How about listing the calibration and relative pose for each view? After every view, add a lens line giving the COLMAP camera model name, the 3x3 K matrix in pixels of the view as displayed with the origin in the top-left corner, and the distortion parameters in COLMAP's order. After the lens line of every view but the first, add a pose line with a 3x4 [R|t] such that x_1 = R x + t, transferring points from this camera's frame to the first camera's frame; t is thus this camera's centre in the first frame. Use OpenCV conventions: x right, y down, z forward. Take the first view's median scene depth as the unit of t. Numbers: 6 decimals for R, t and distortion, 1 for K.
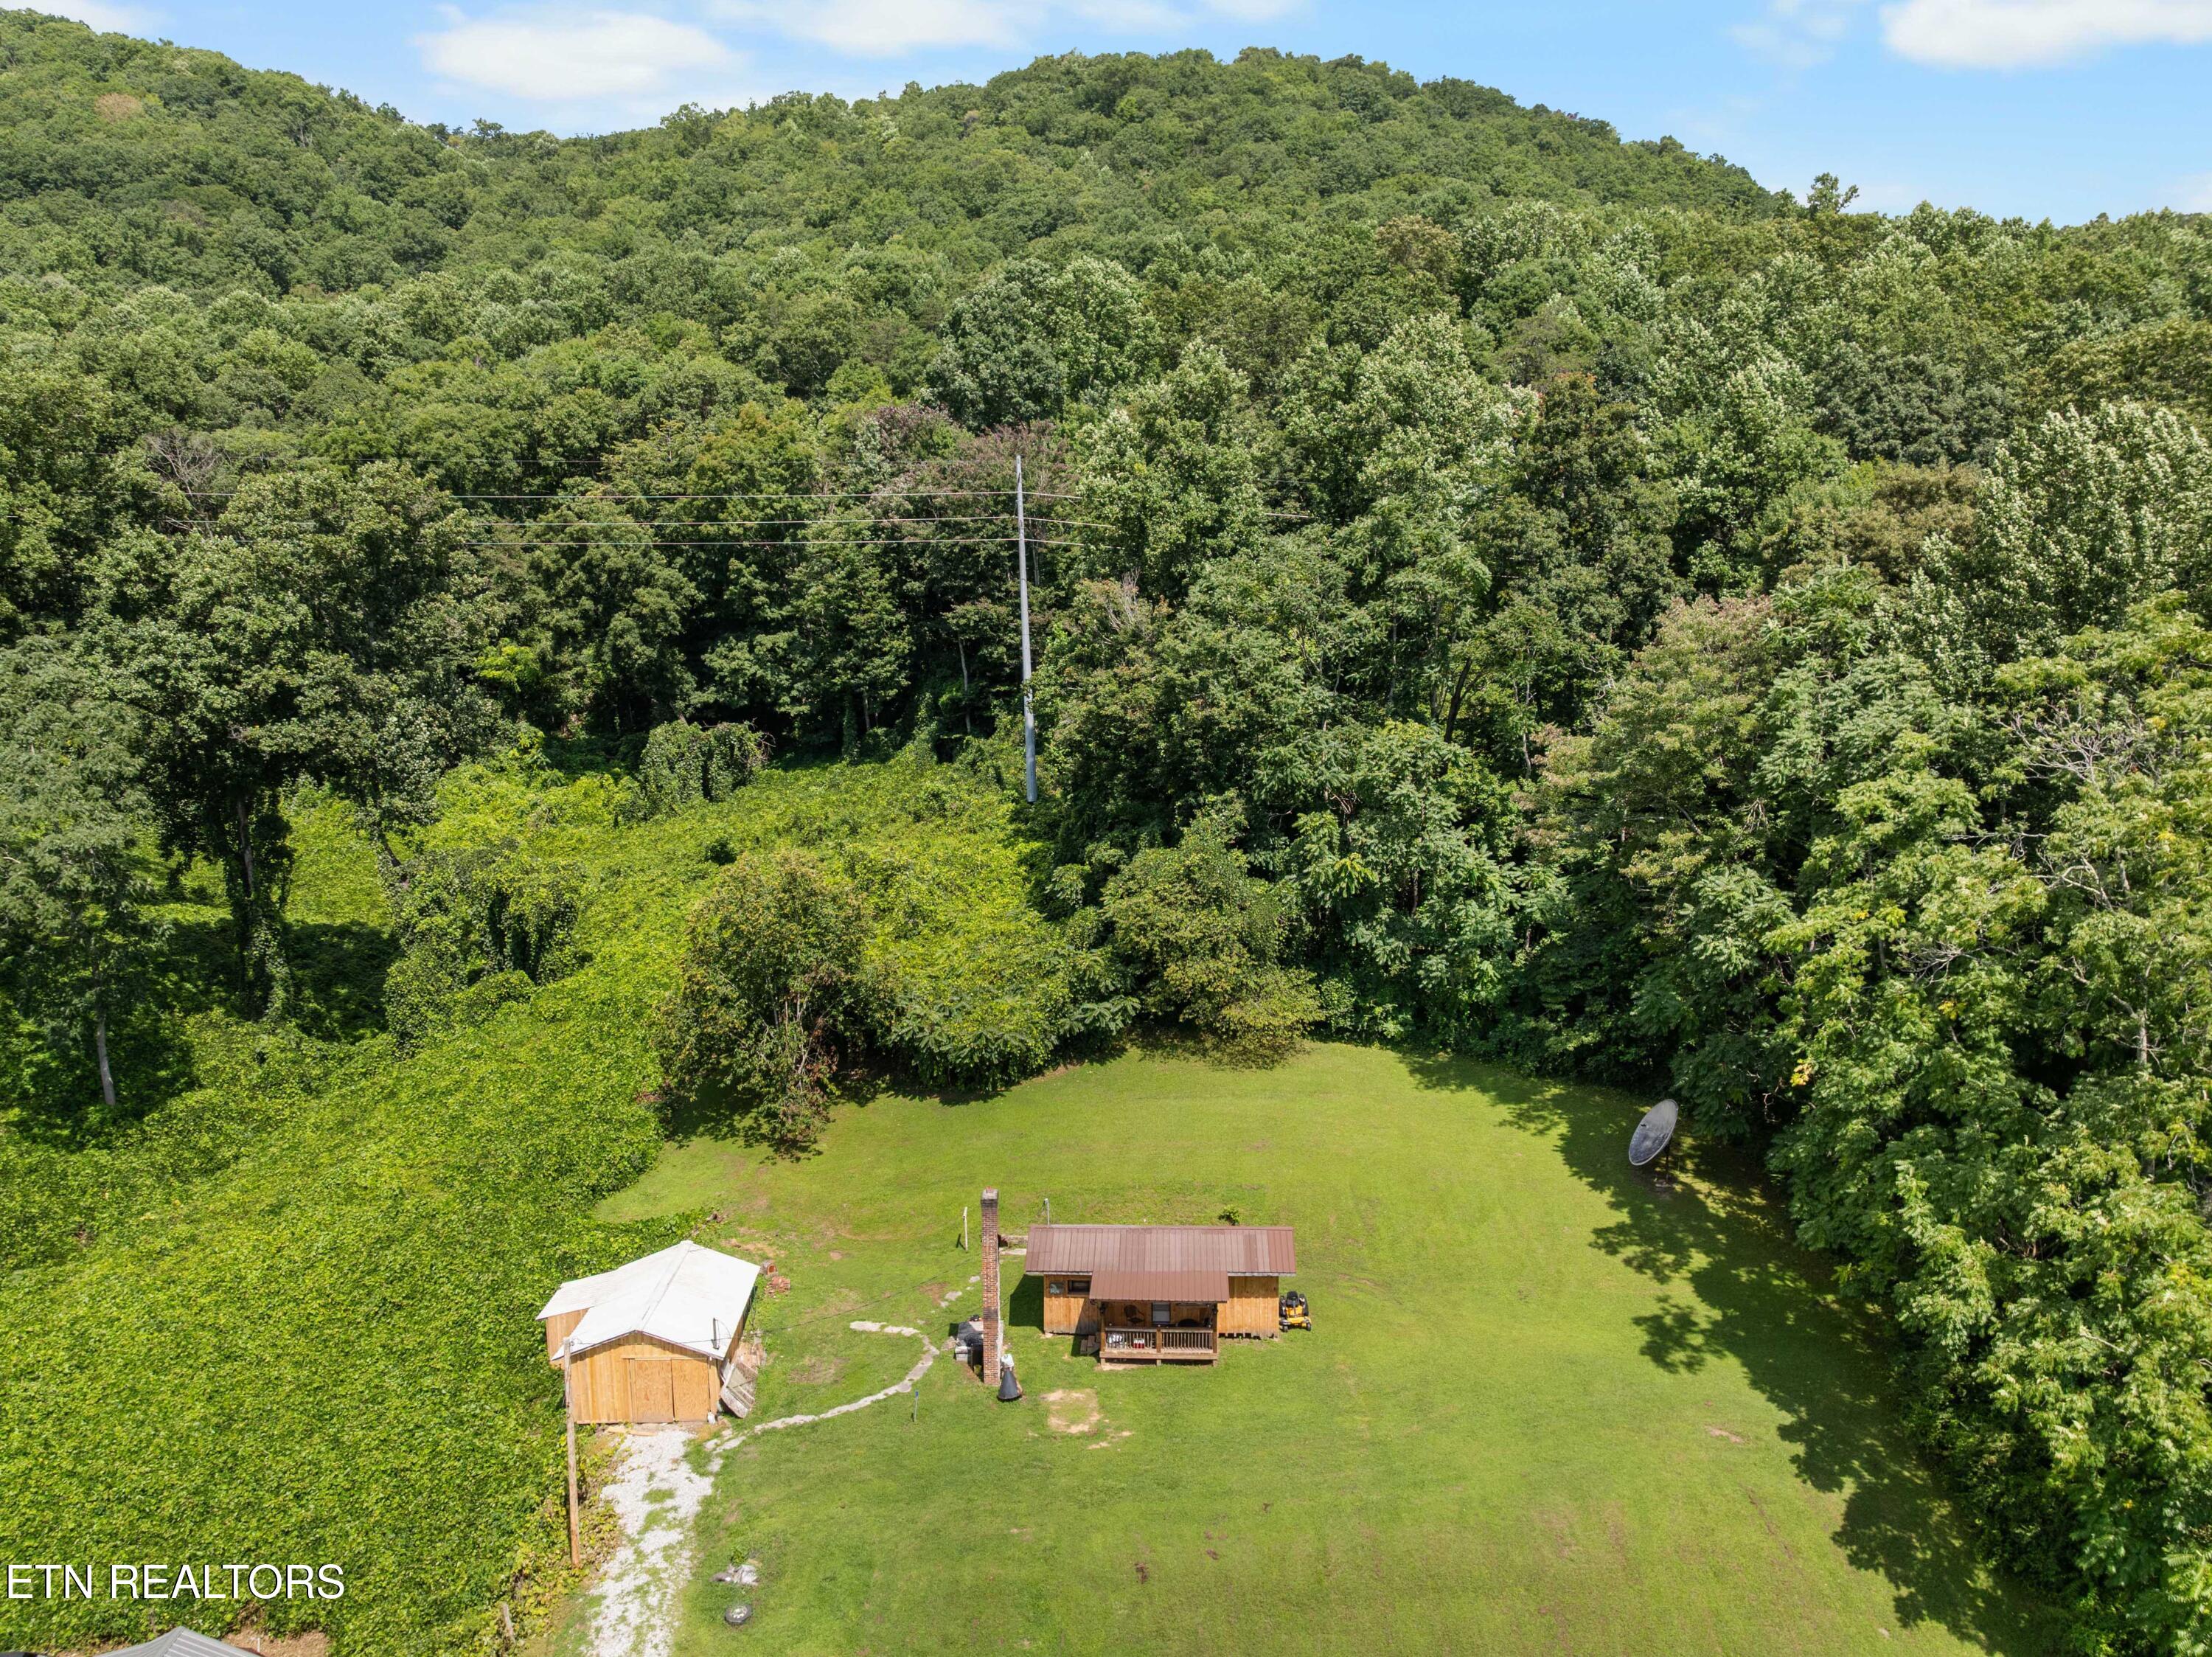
lens RADIAL K [[1579.3, 0, 1100.6], [0, 1579.3, 805.6], [0, 0, 1]] dist [-0.037491, -0.005498]
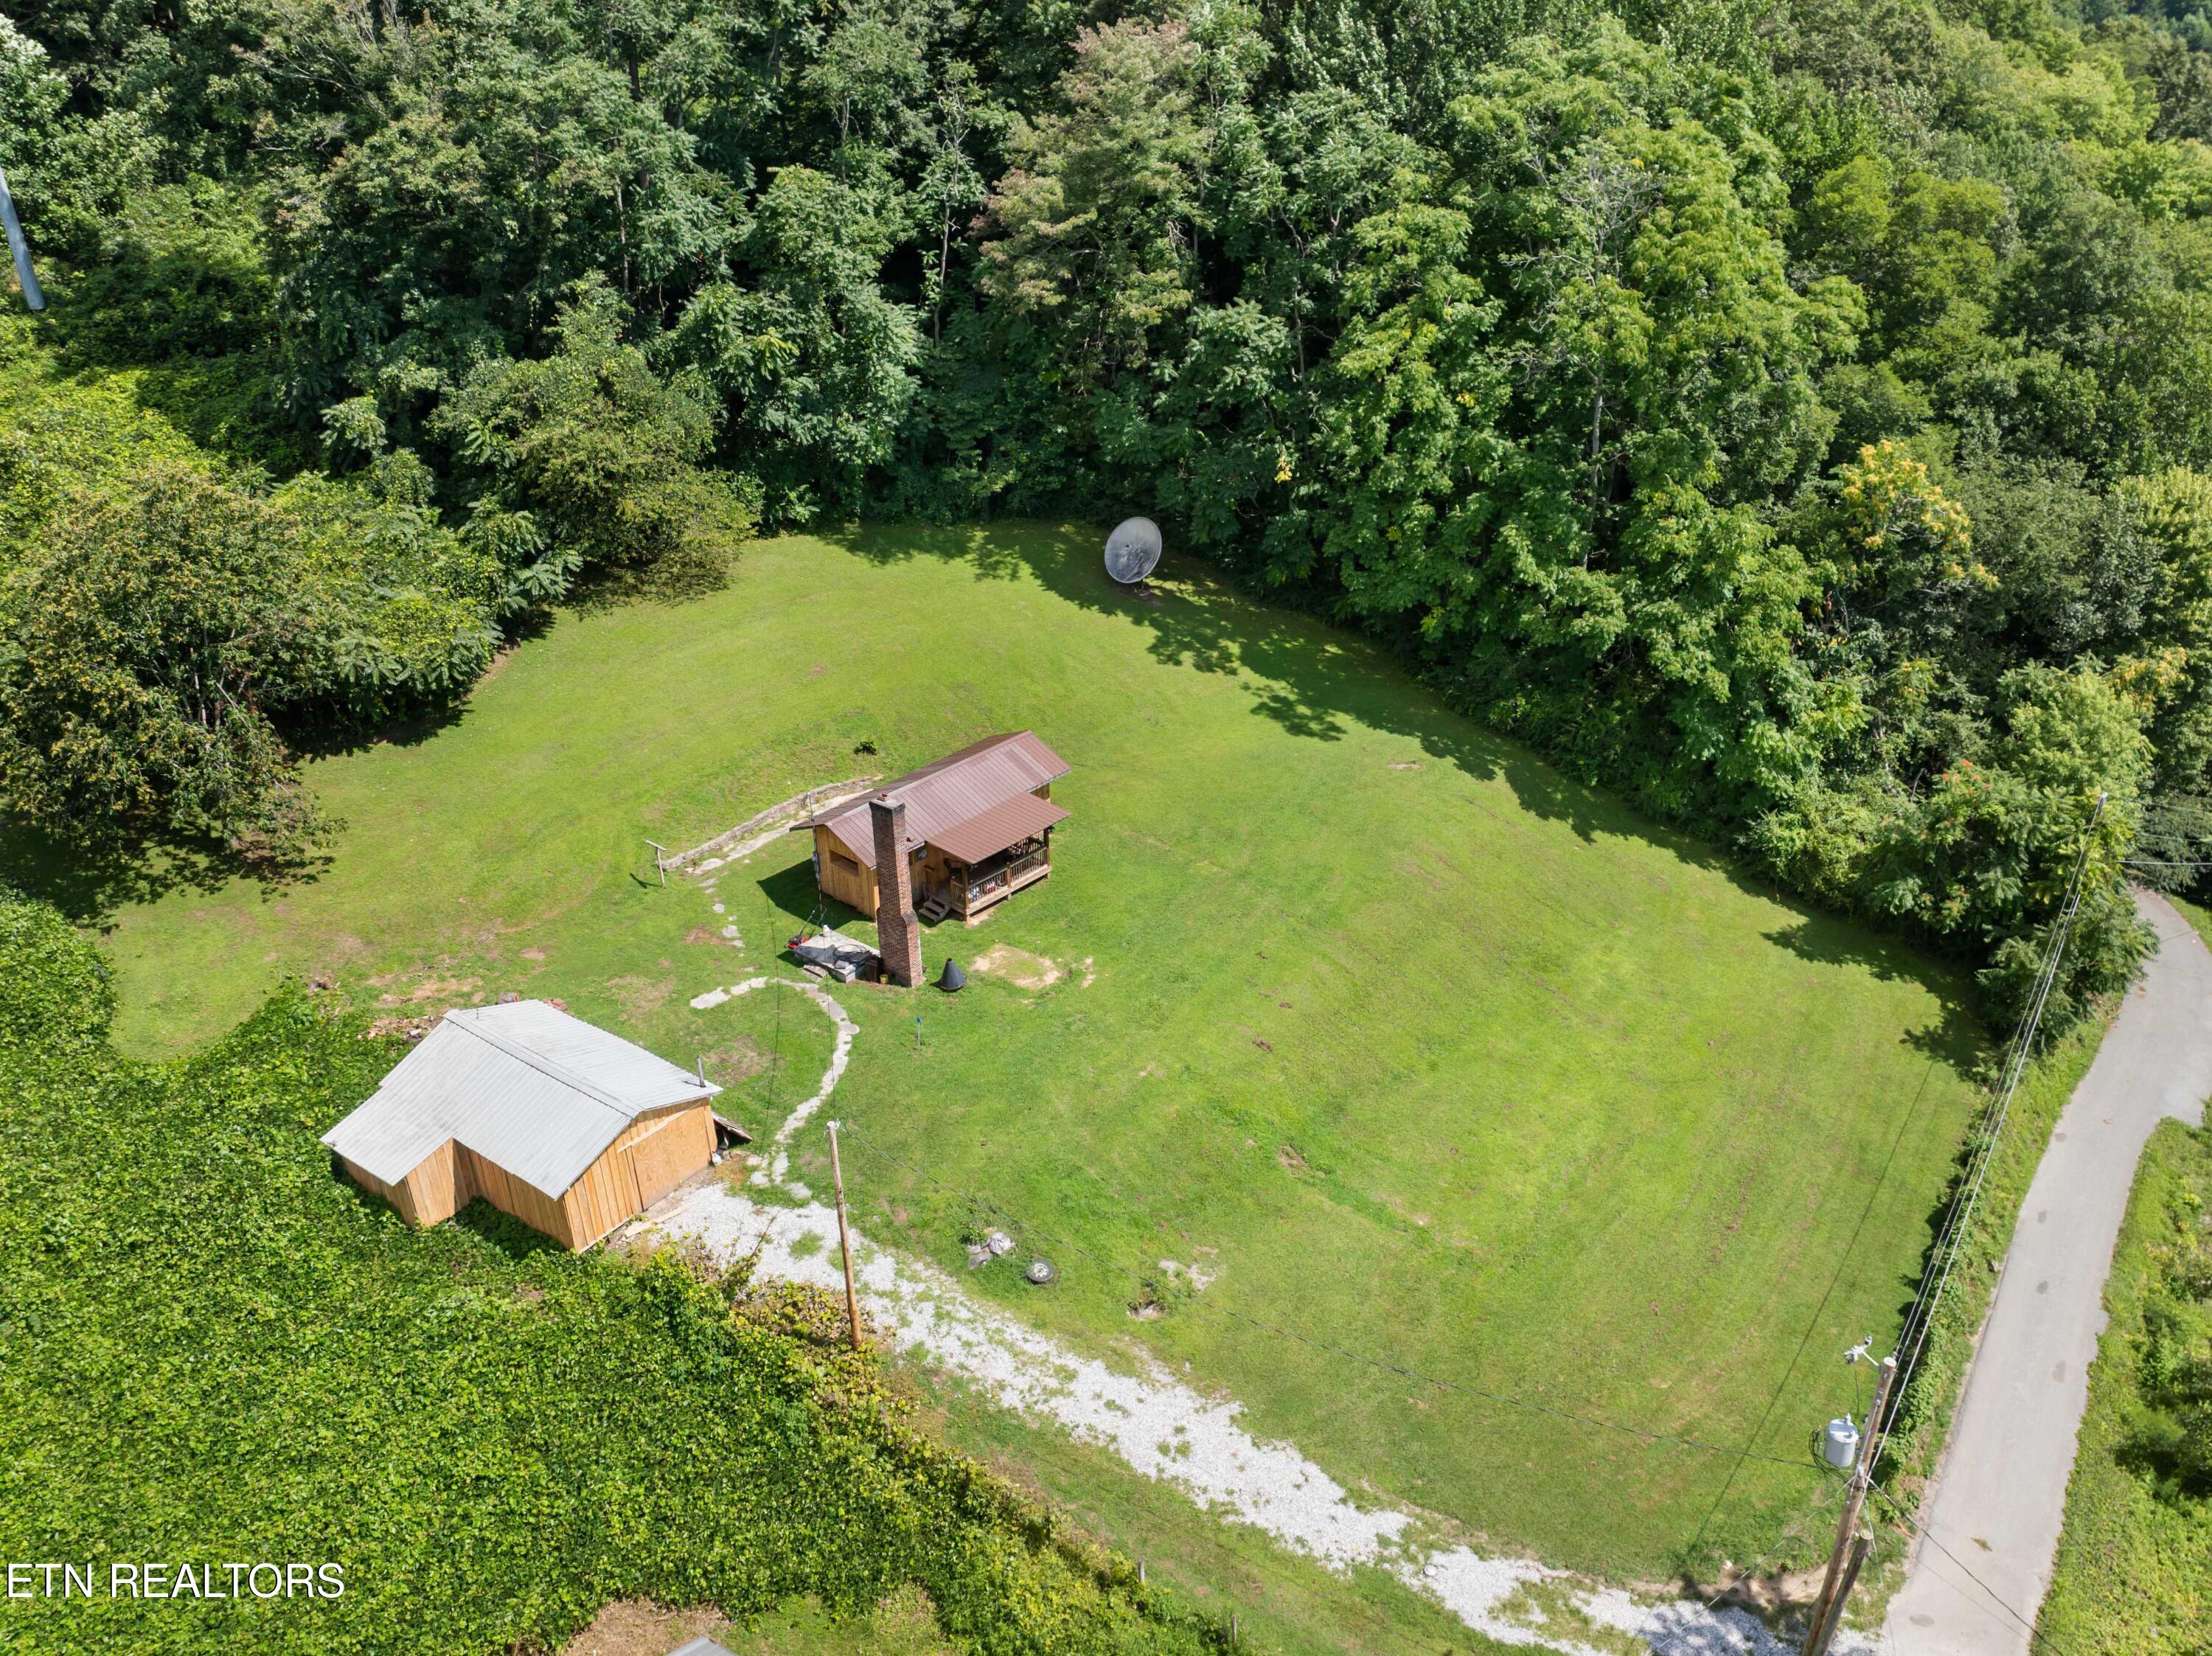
lens RADIAL K [[1710.5, 0, 1159.1], [0, 1710.5, 801.9], [0, 0, 1]] dist [-0.041735, 0.012847]
pose [[0.611377, -0.355270, 0.707107, -0.490369], [0.064524, 0.912963, 0.402909, -0.100875], [-0.788704, -0.200704, 0.581088, 0.225628]]
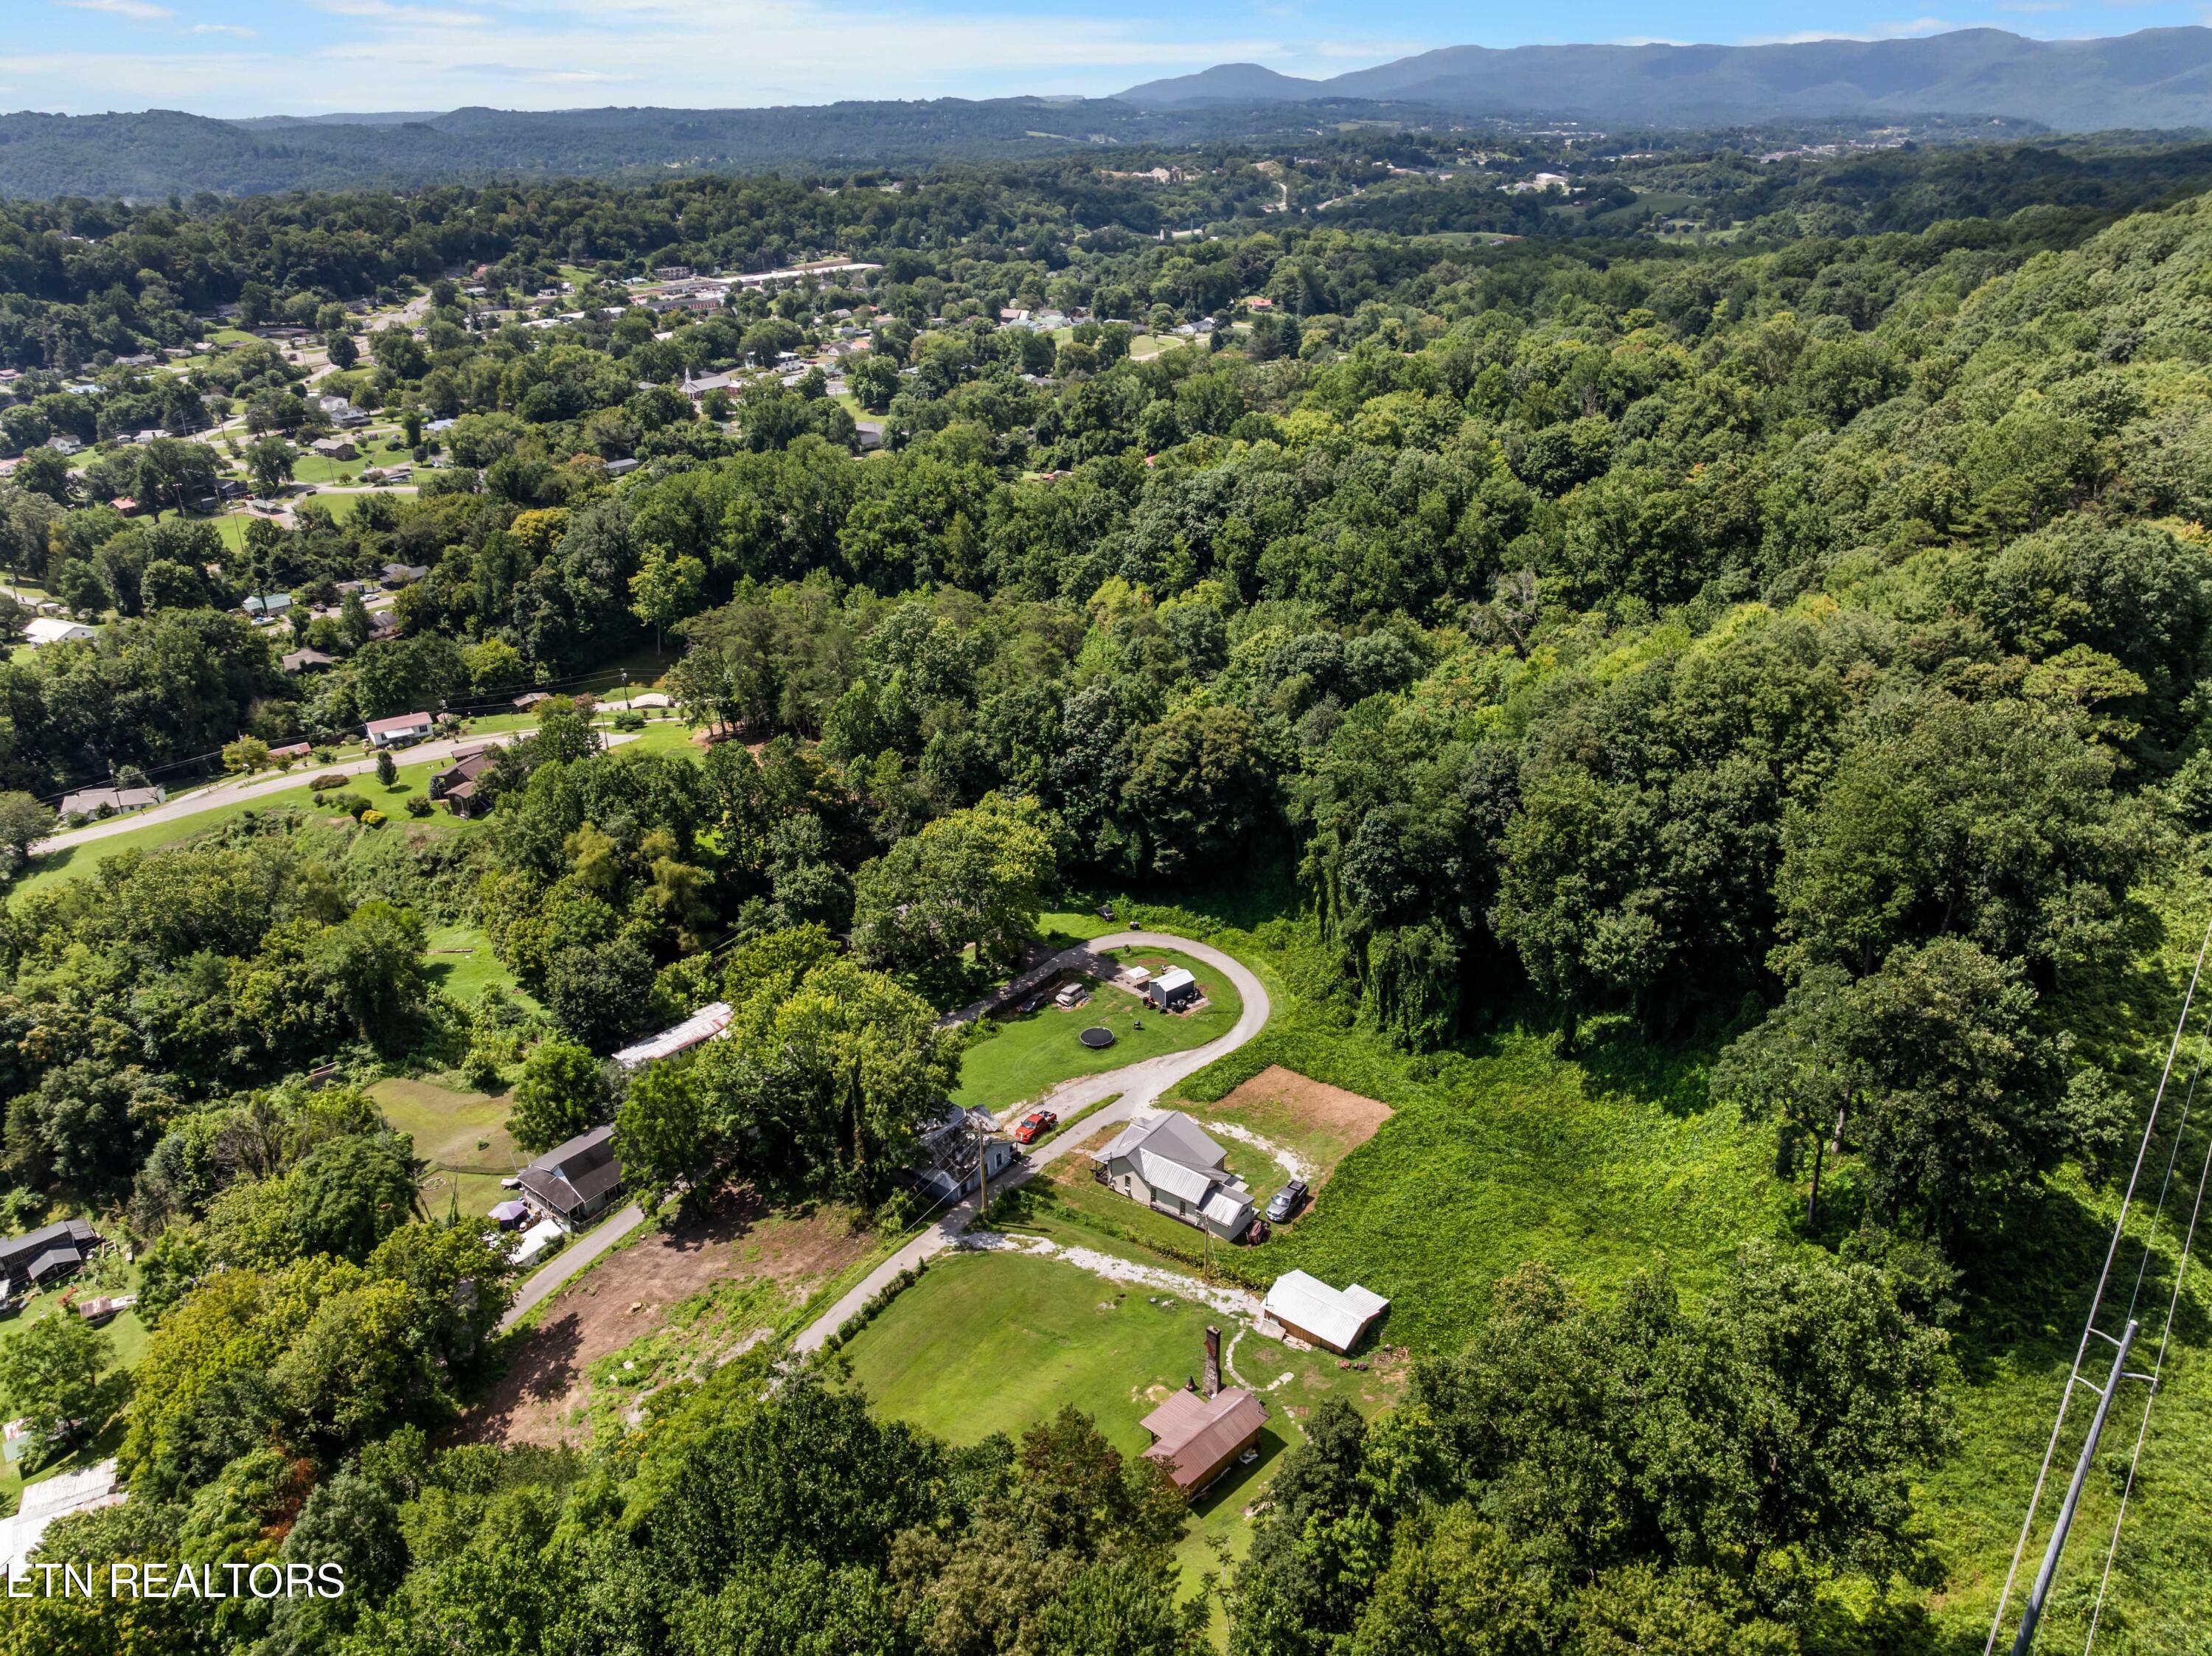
lens RADIAL K [[1566.8, 0, 1115.1], [0, 1566.8, 824.9], [0, 0, 1]] dist [-0.040822, 0.005701]
pose [[-0.662143, 0.329171, -0.673211, 0.943727], [-0.052123, 0.875954, 0.479570, -1.061217], [0.747563, 0.352634, -0.562849, 1.390315]]
